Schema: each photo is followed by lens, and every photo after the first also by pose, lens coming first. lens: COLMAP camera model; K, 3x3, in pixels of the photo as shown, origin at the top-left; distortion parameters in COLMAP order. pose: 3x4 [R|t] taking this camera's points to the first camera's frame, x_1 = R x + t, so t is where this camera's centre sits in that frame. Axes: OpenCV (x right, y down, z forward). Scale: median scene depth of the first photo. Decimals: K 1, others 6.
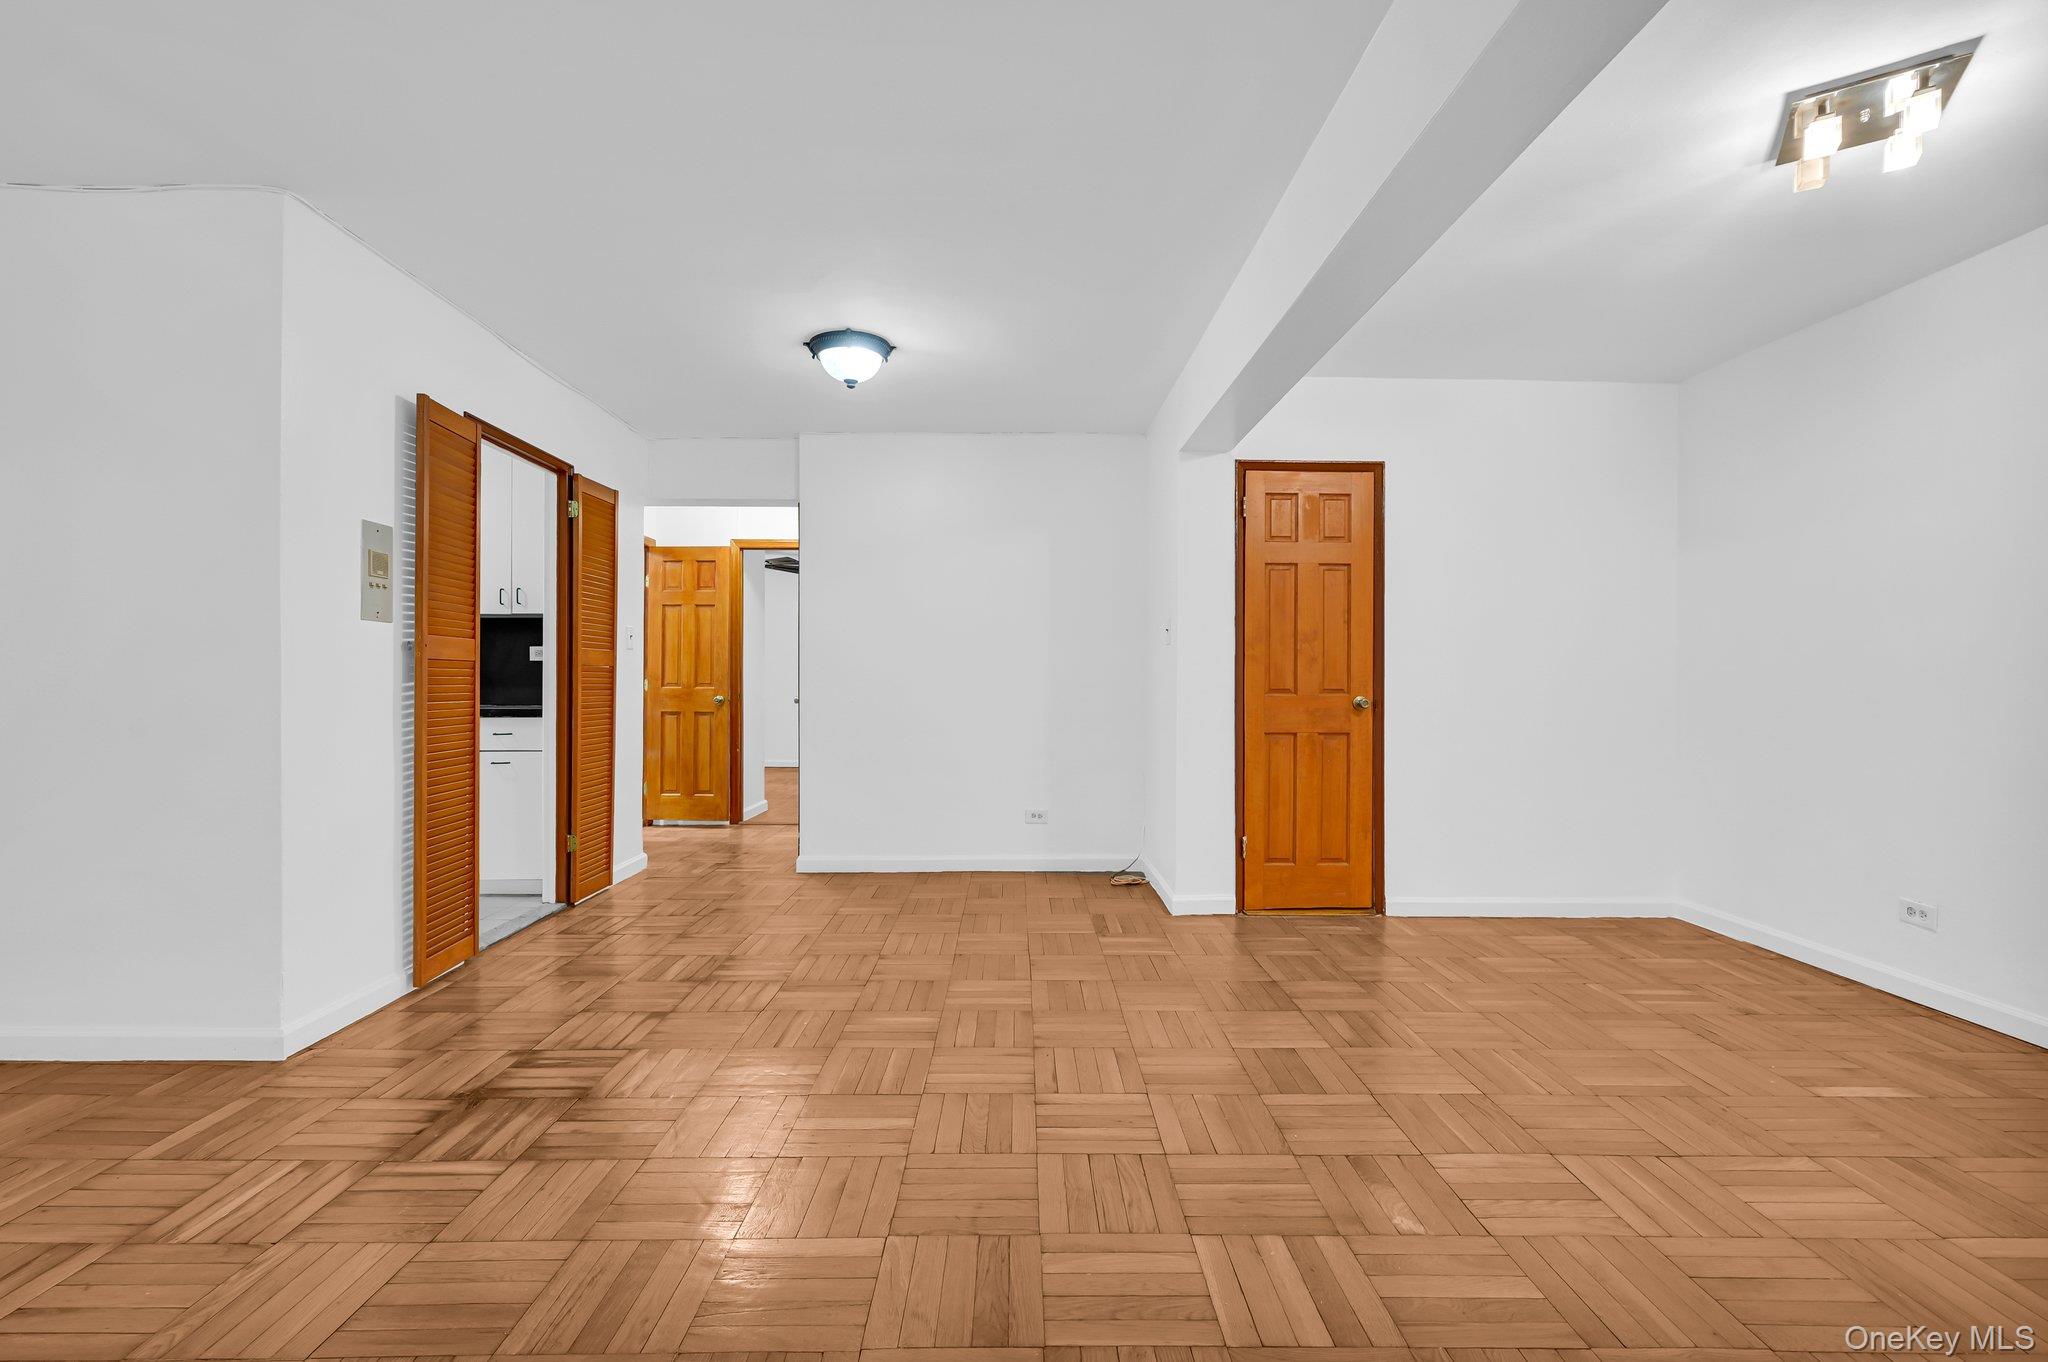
lens RADIAL K [[882.3, 0, 985.6], [0, 882.3, 679.1], [0, 0, 1]] dist [-0.001122, 0.001058]
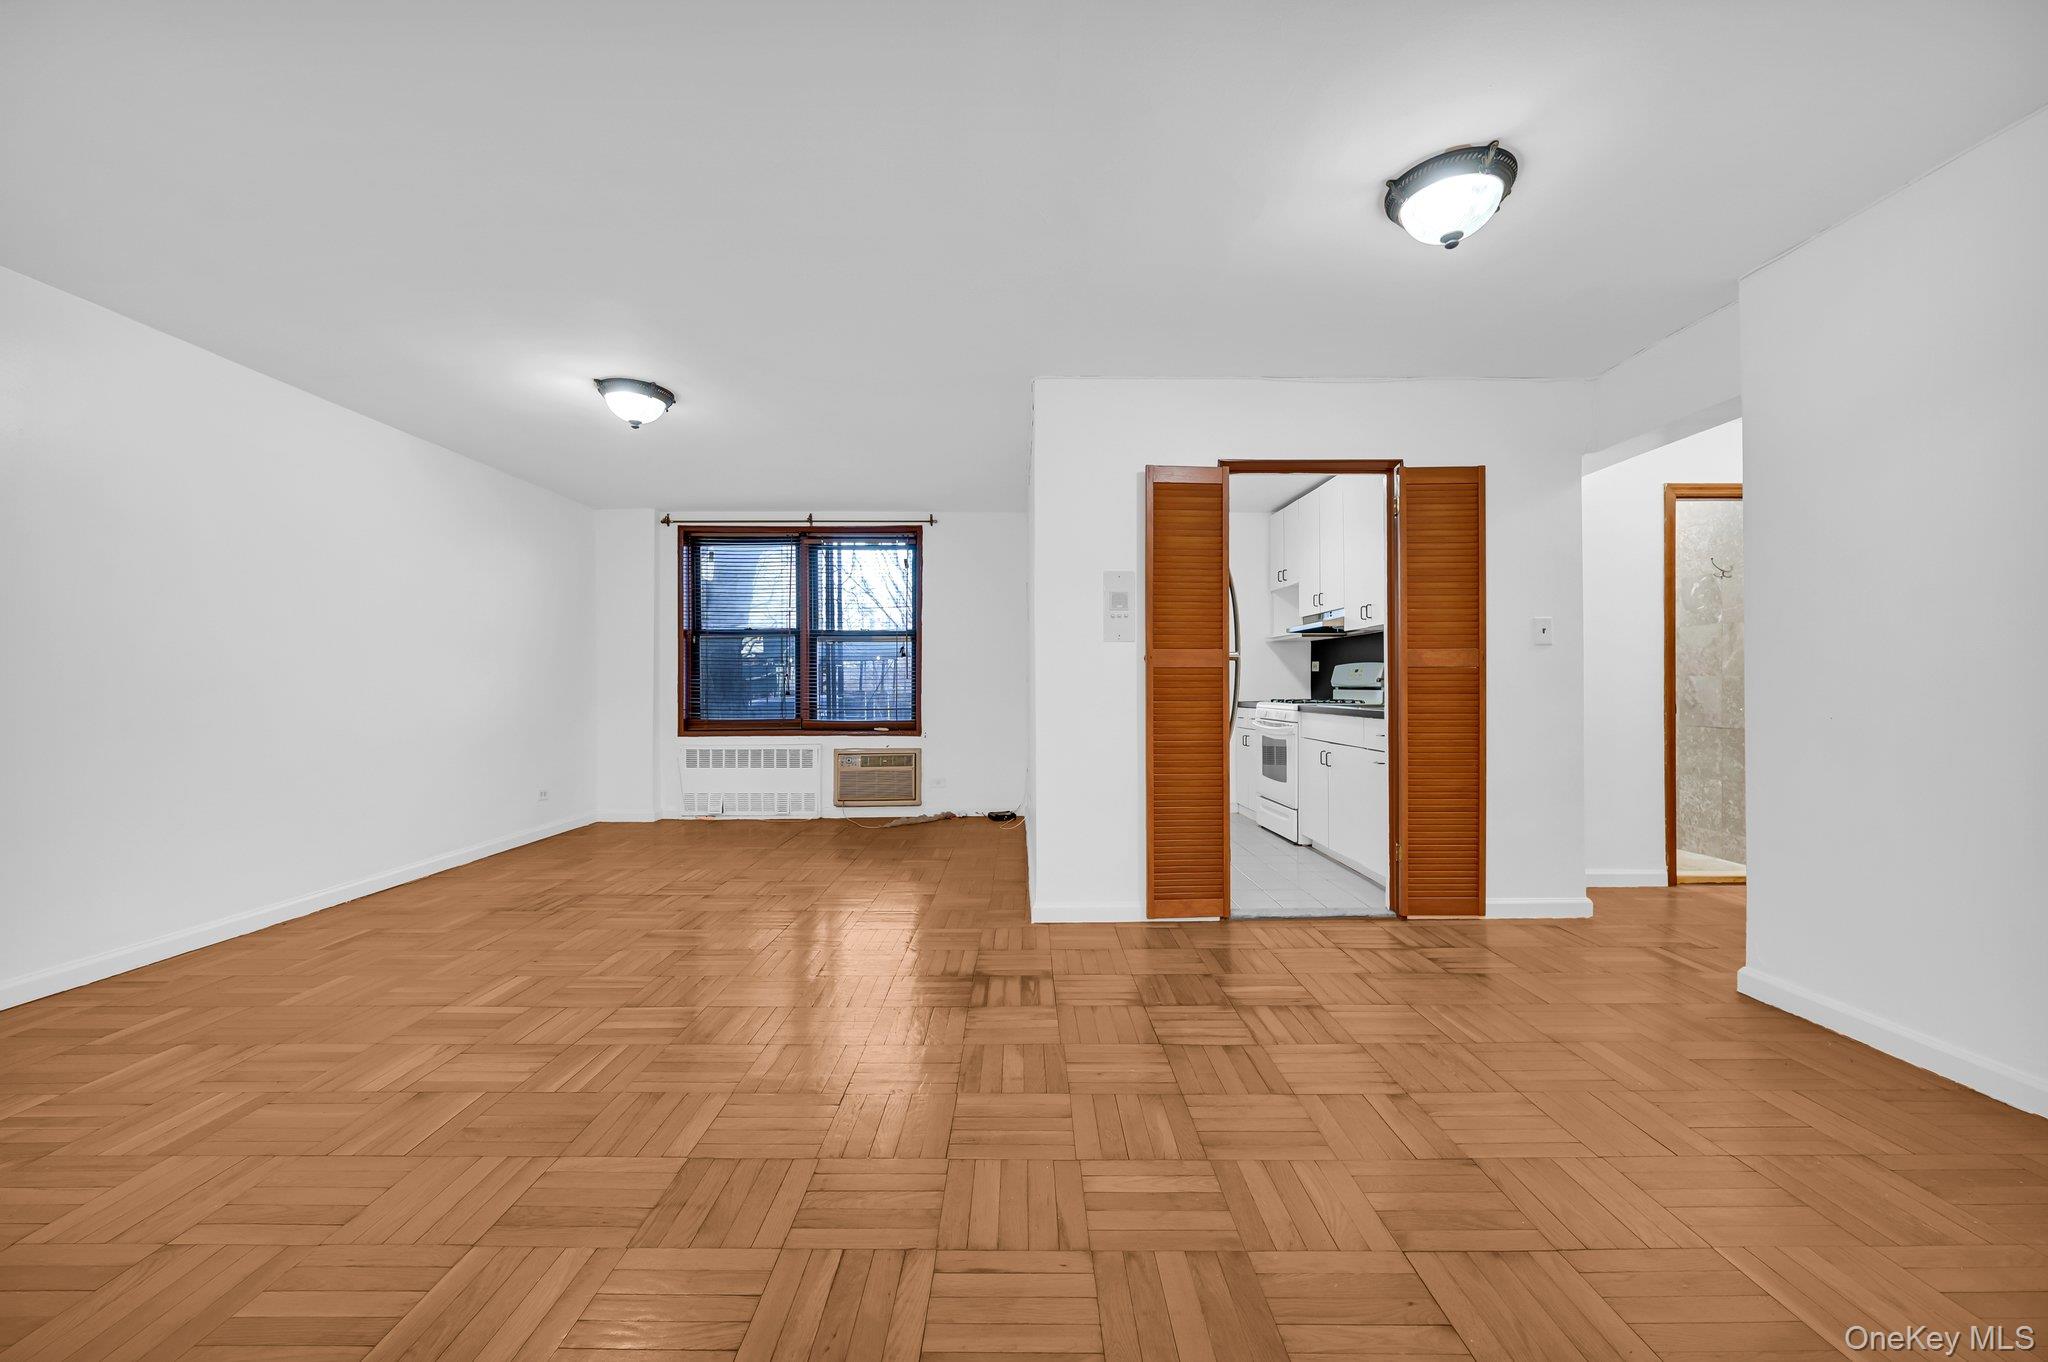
lens RADIAL K [[803.7, 0, 1039.8], [0, 803.7, 681.6], [0, 0, 1]] dist [0.000274, 0.000438]
pose [[0.029761, -0.009644, -0.999511, 0.539071], [0.005675, 0.999939, -0.009479, 0.007998], [0.999541, -0.005390, 0.029814, 0.796820]]
